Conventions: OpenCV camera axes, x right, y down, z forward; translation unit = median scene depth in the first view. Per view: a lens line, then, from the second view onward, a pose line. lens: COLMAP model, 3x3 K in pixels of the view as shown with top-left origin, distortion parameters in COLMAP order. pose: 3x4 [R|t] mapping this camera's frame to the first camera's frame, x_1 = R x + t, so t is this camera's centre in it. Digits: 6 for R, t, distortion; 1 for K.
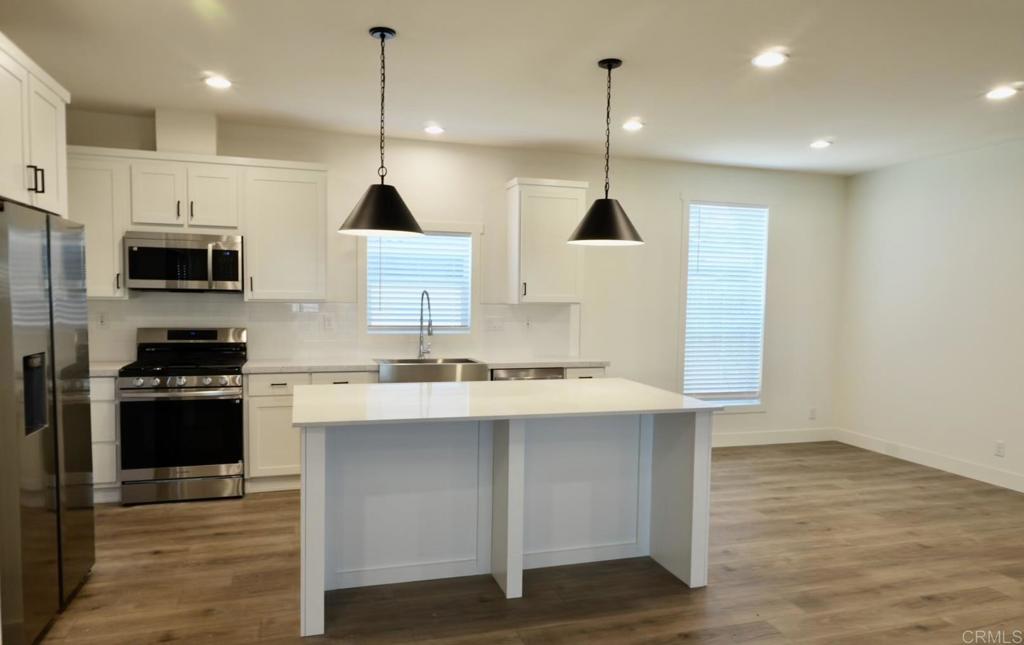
lens RADIAL K [[628.0, 0, 512.0], [0, 628.0, 322.5], [0, 0, 1]] dist [-0.031375, -0.000358]
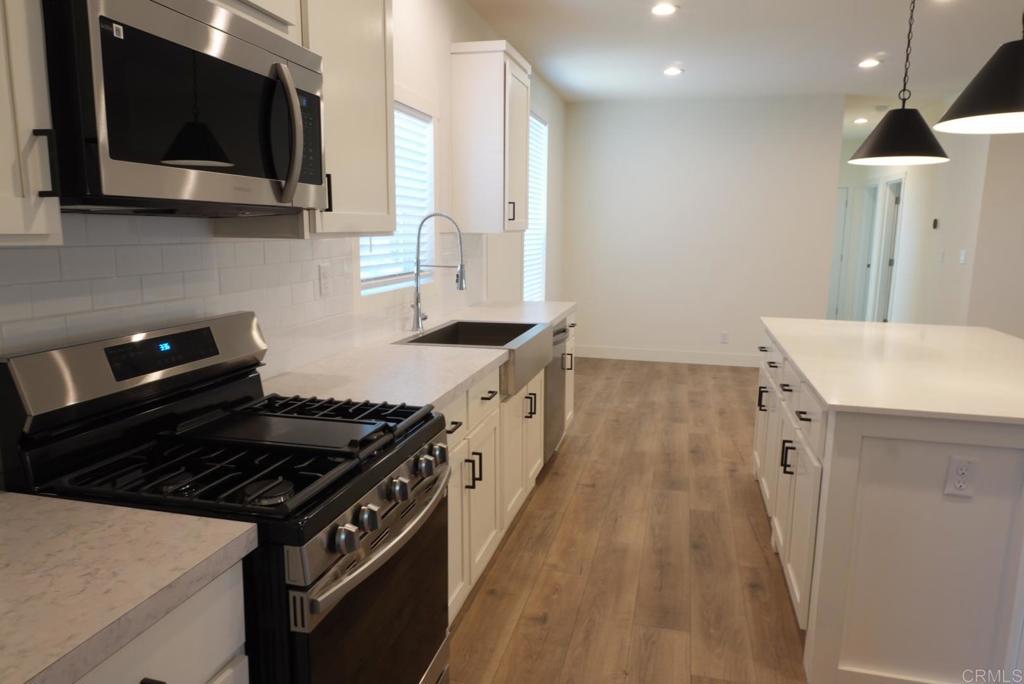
lens RADIAL K [[663.1, 0, 512.0], [0, 663.1, 342.0], [0, 0, 1]] dist [0.001314, 0.000262]
pose [[0.500635, -0.165894, 0.849614, -0.635657], [0.039791, 0.984838, 0.168851, -0.031179], [-0.864744, -0.050726, 0.499645, 0.607136]]
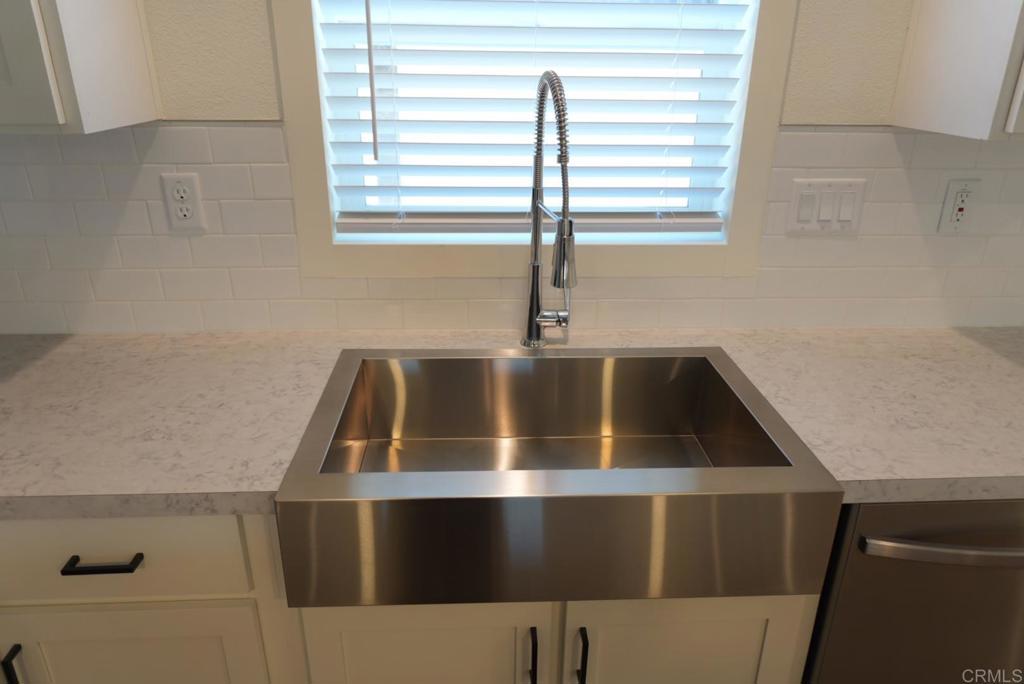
lens RADIAL K [[701.4, 0, 512.0], [0, 701.4, 342.0], [0, 0, 1]] dist [-0.000883, -0.000313]
pose [[0.977631, 0.070118, -0.198293, -0.091967], [0.003103, 0.937882, 0.346940, -0.045608], [0.210302, -0.339795, 0.916686, 0.711089]]
